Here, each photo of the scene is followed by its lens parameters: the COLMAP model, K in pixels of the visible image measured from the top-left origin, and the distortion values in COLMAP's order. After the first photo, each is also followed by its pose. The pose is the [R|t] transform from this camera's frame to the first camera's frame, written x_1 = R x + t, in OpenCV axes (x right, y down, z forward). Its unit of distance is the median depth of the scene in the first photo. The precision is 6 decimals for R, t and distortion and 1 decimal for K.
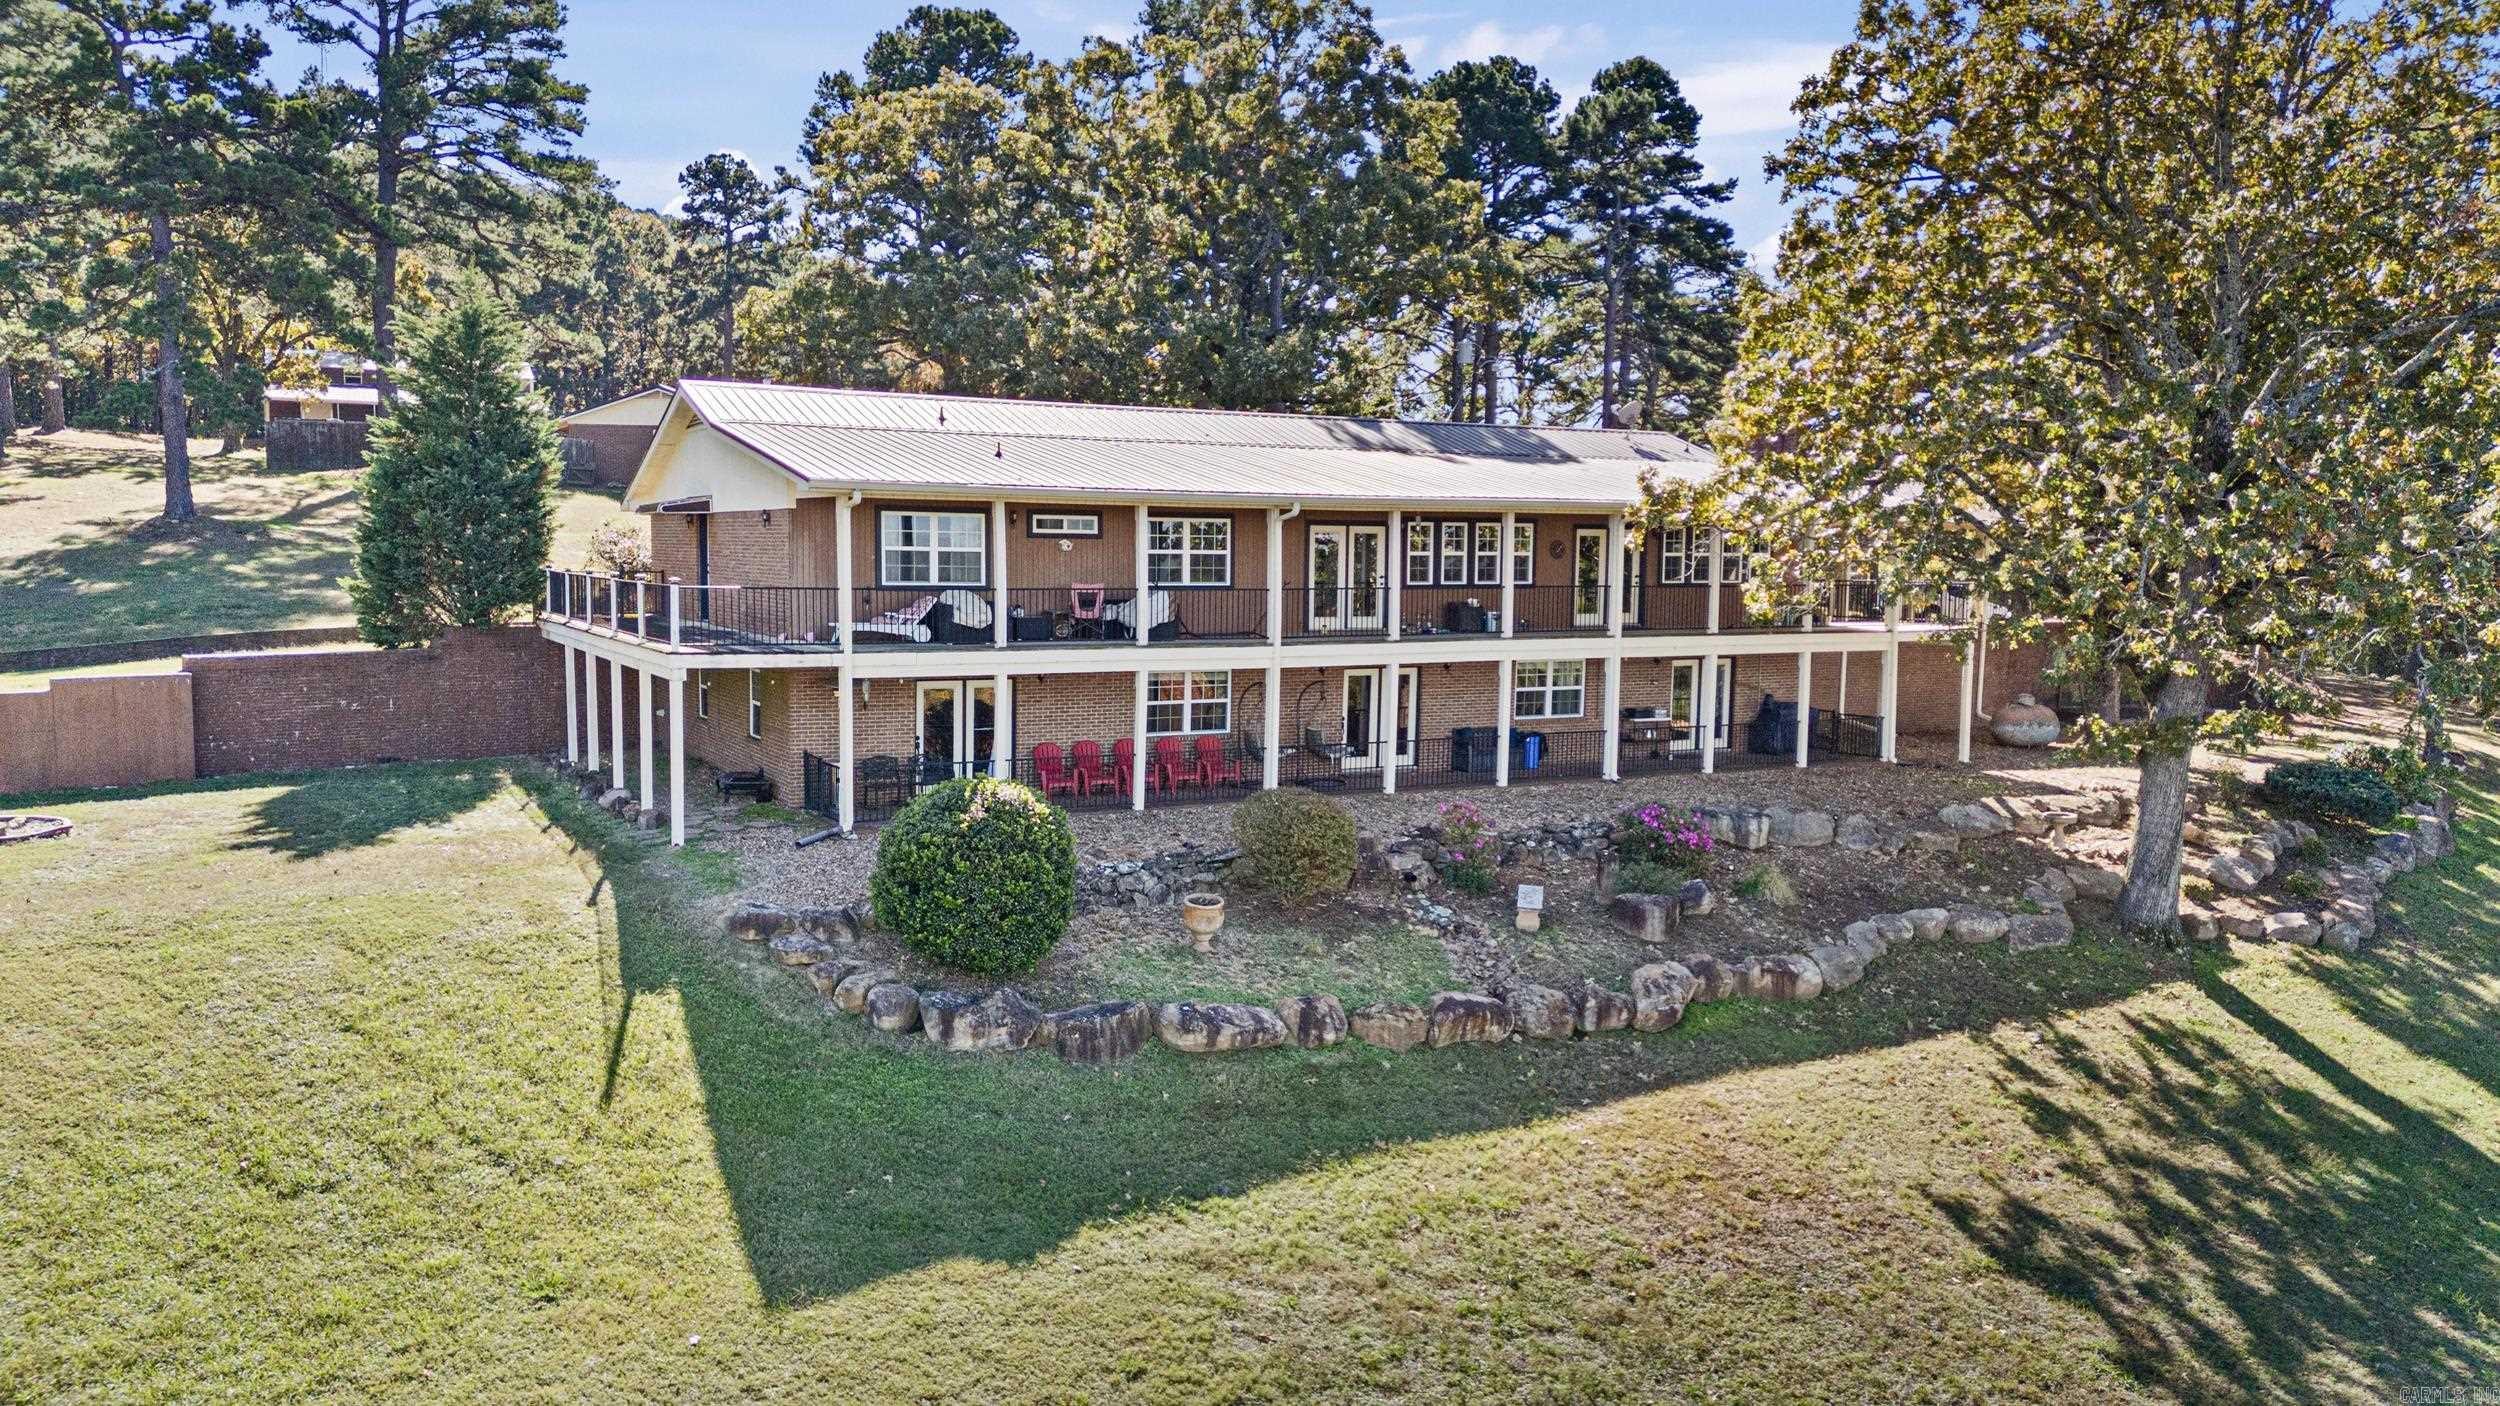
lens RADIAL K [[1861.6, 0, 1253.0], [0, 1861.6, 705.8], [0, 0, 1]] dist [0.003751, -0.001131]
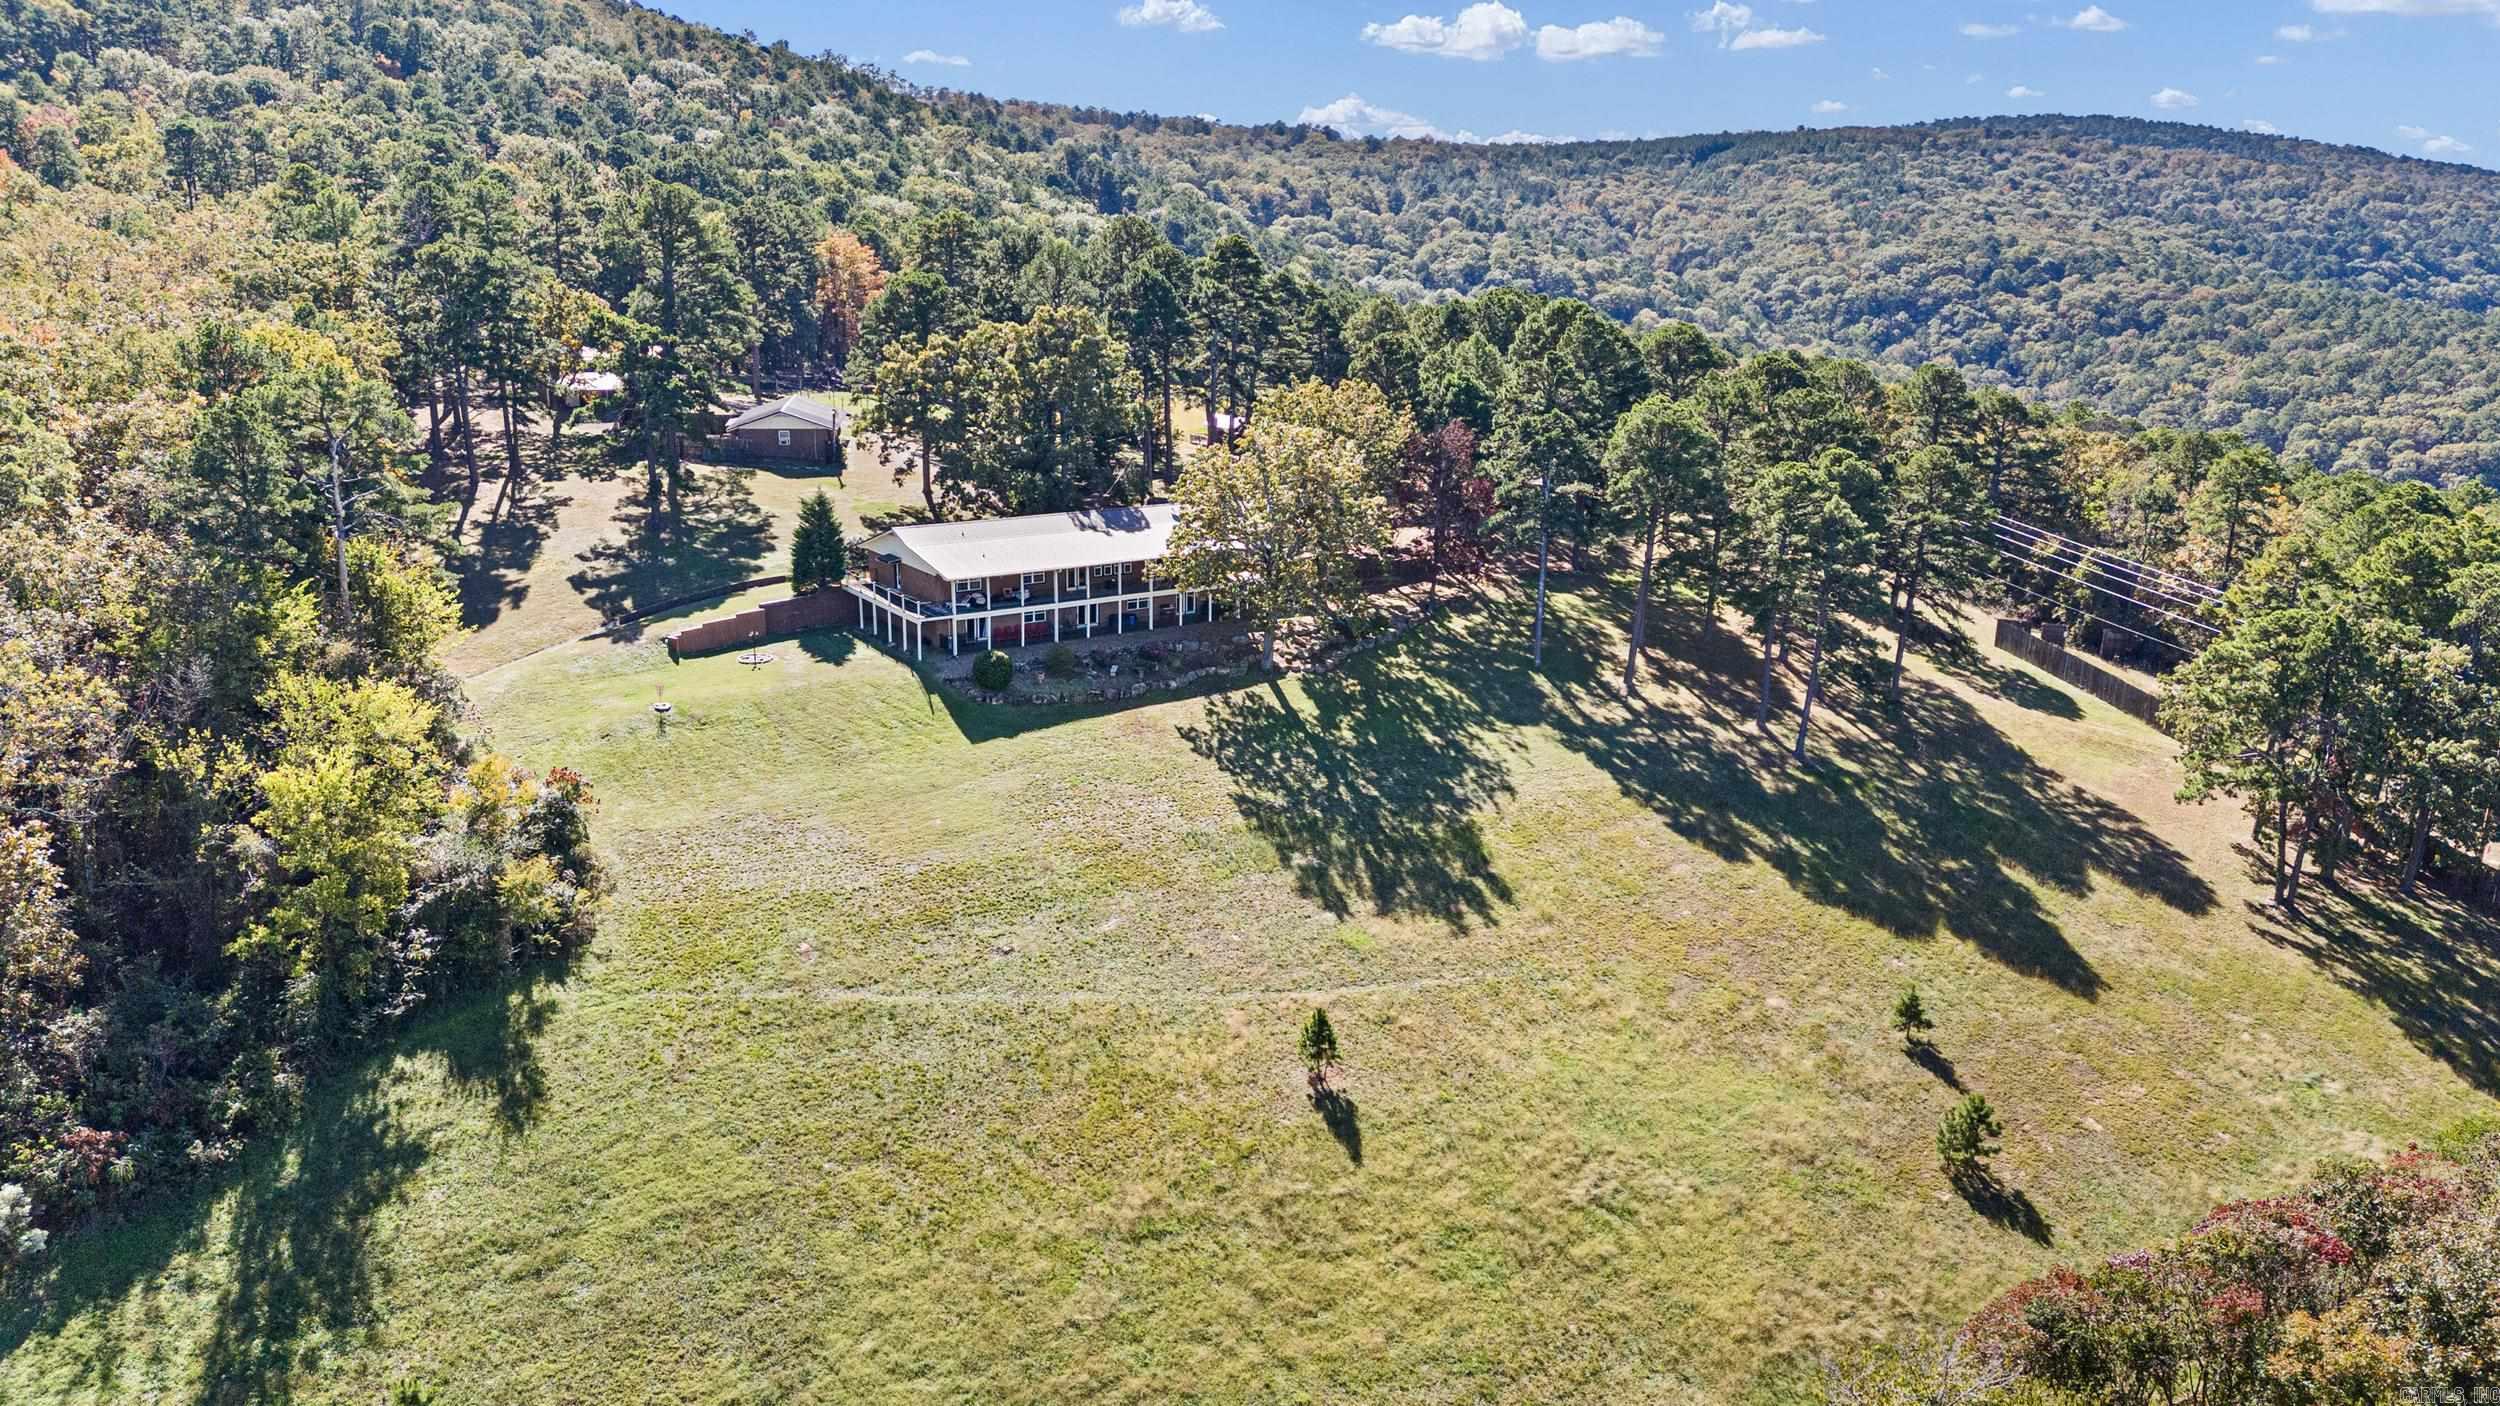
lens RADIAL K [[1861.6, 0, 1256.3], [0, 1861.6, 710.6], [0, 0, 1]] dist [0.003751, -0.001131]
pose [[0.995232, -0.024778, 0.094337, 0.061948], [0.008027, 0.984721, 0.173956, -0.544763], [-0.097206, -0.172369, 0.980224, -3.263061]]
